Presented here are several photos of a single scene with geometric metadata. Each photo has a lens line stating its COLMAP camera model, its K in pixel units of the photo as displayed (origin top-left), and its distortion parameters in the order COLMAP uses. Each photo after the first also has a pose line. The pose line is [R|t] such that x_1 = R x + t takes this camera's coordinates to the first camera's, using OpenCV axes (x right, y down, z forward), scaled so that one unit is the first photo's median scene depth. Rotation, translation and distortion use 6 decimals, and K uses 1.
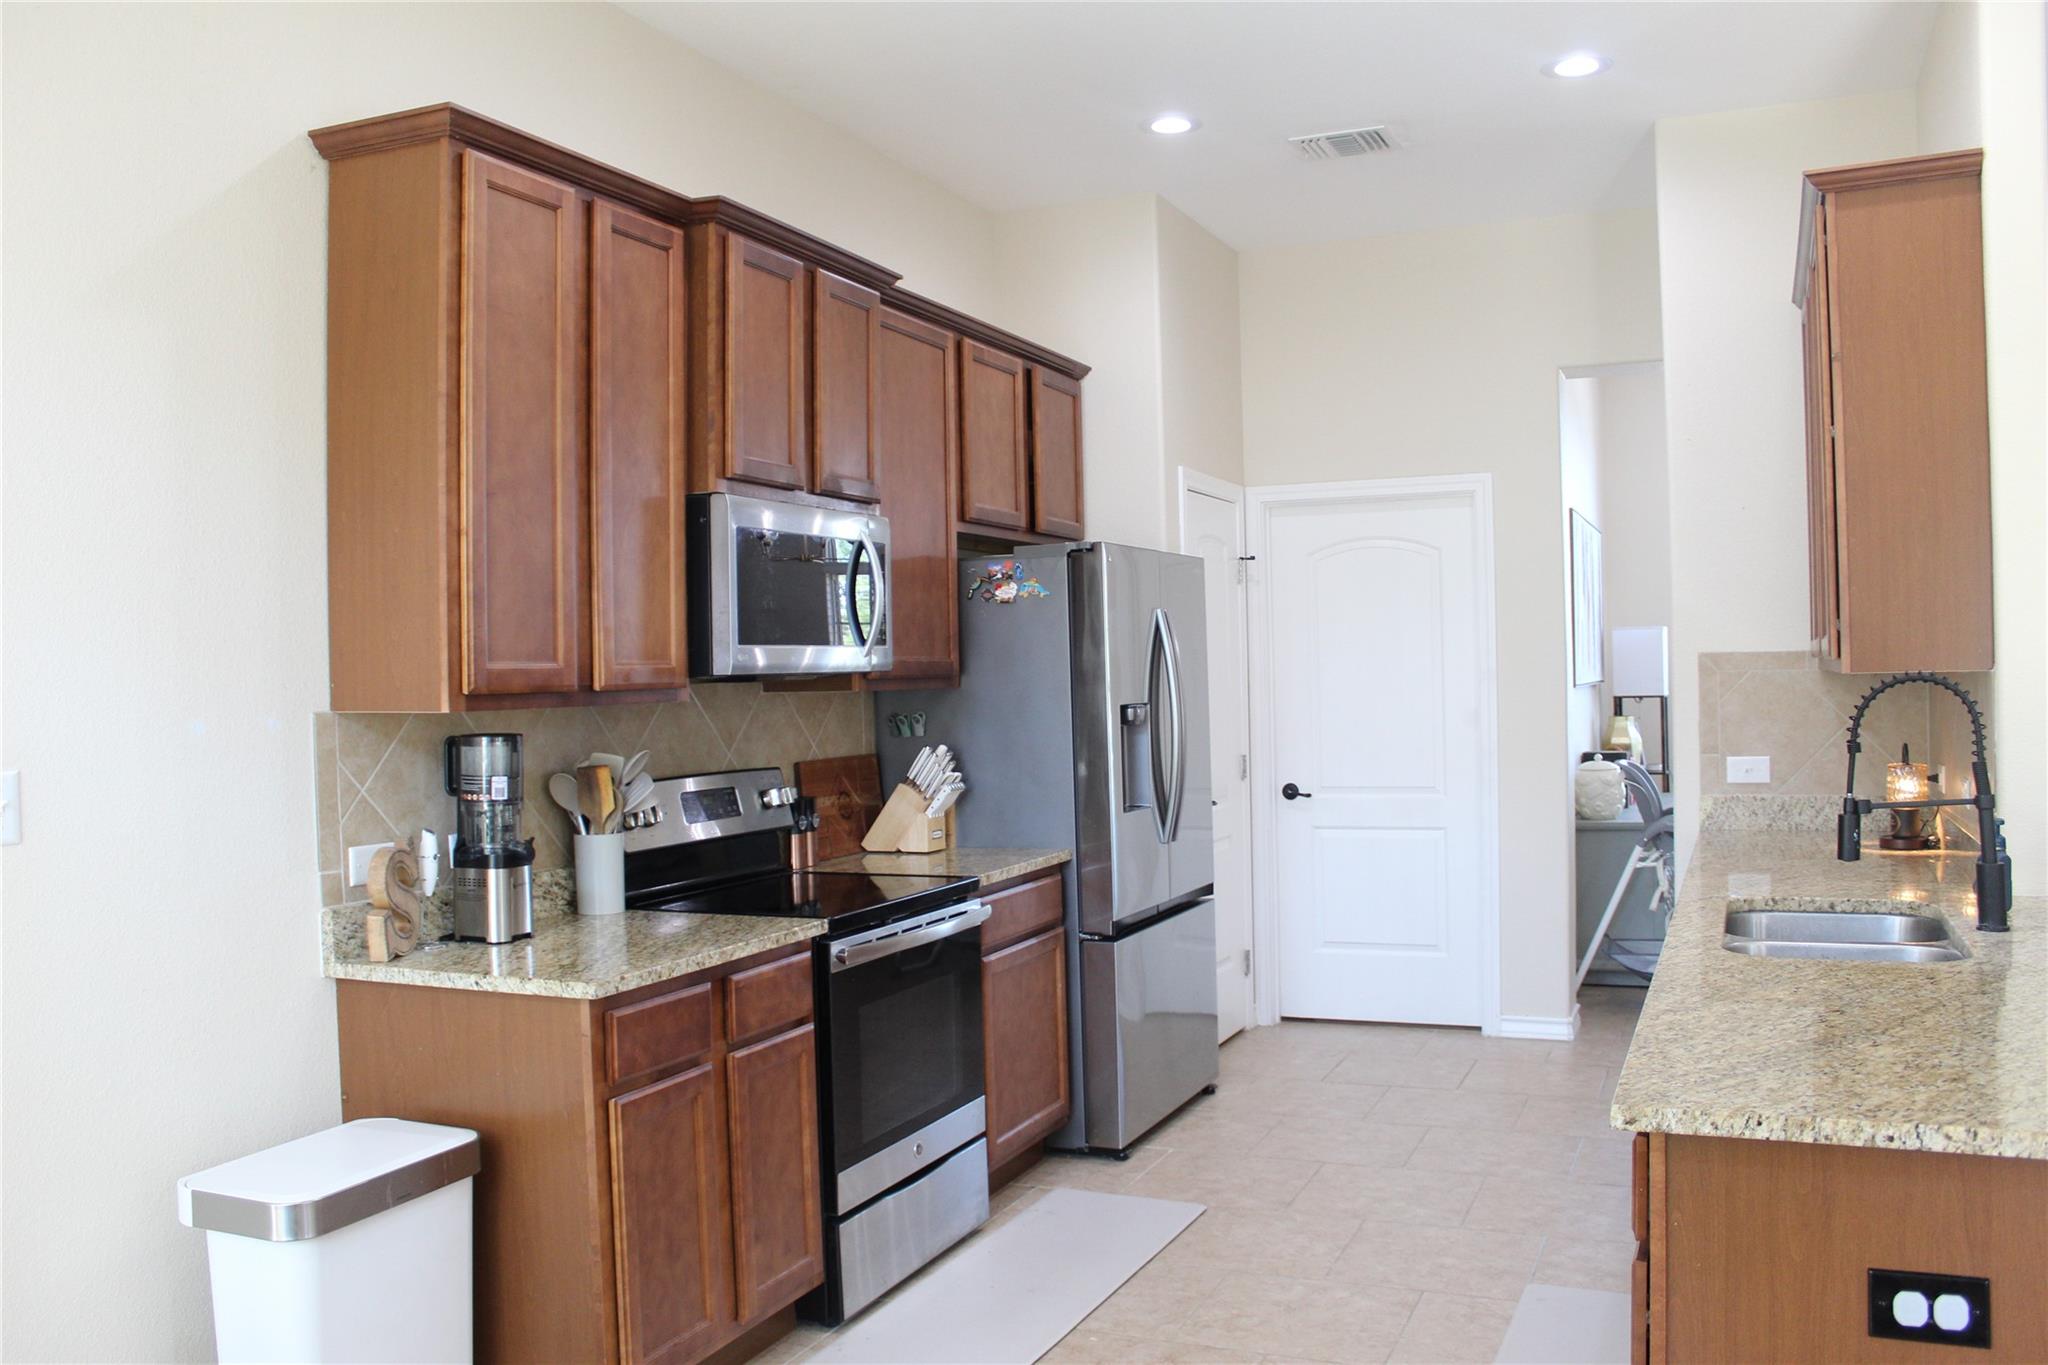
lens RADIAL K [[1700.0, 0, 1027.2], [0, 1700.0, 685.0], [0, 0, 1]] dist [-0.170187, 0.148339]
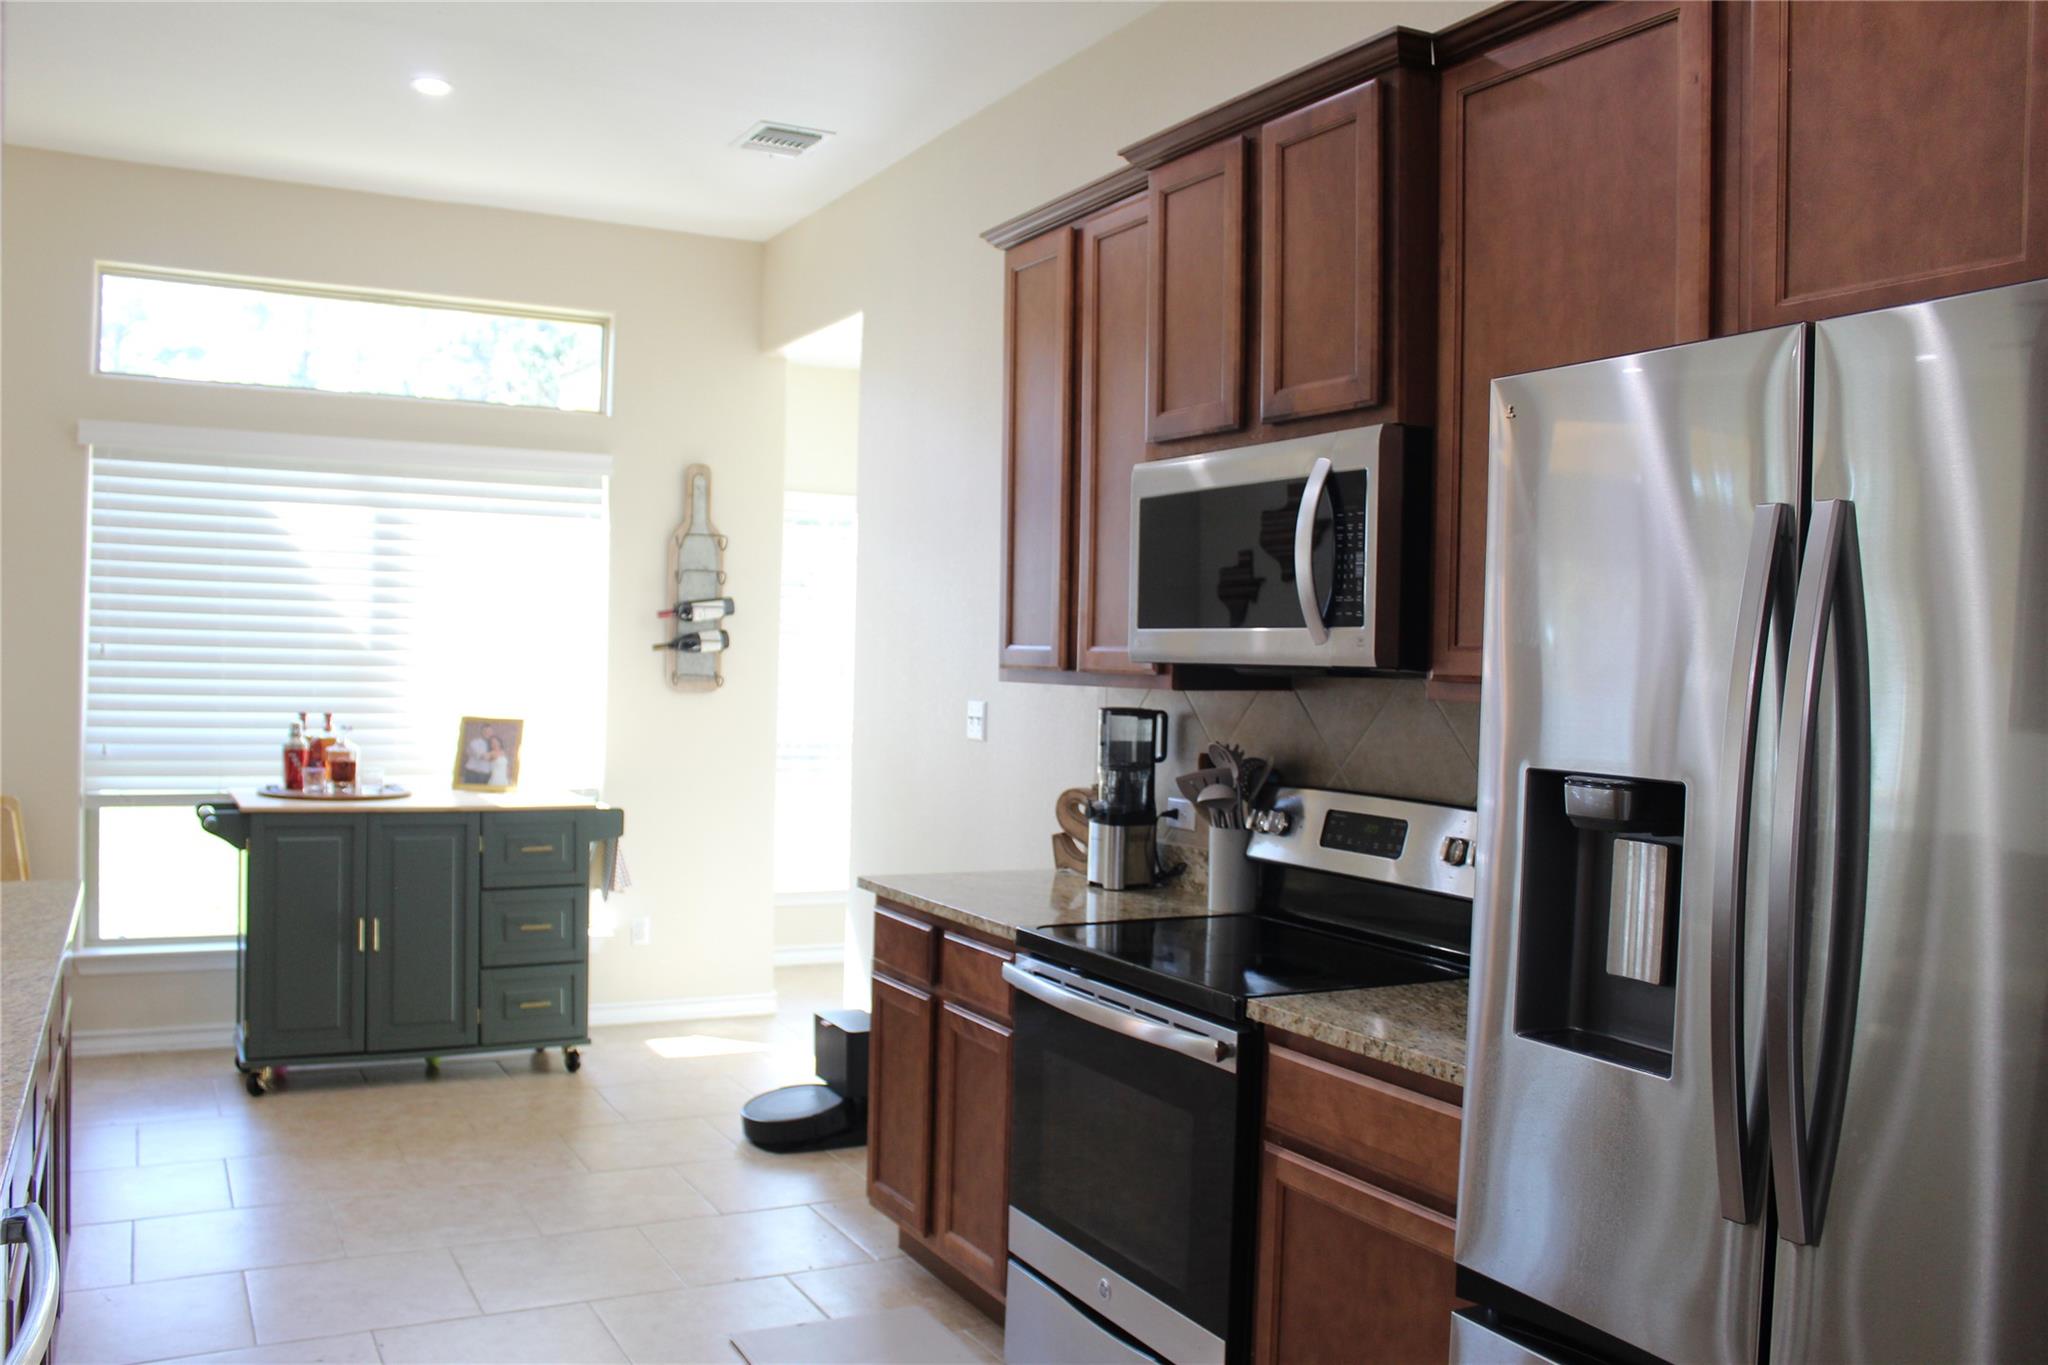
lens RADIAL K [[1700.0, 0, 1027.2], [0, 1700.0, 685.0], [0, 0, 1]] dist [-0.170187, 0.148339]
pose [[-0.625222, 0.017419, -0.780253, 0.563935], [-0.016993, 0.999210, 0.035924, -0.024034], [0.780262, 0.035719, -0.624432, 1.484910]]
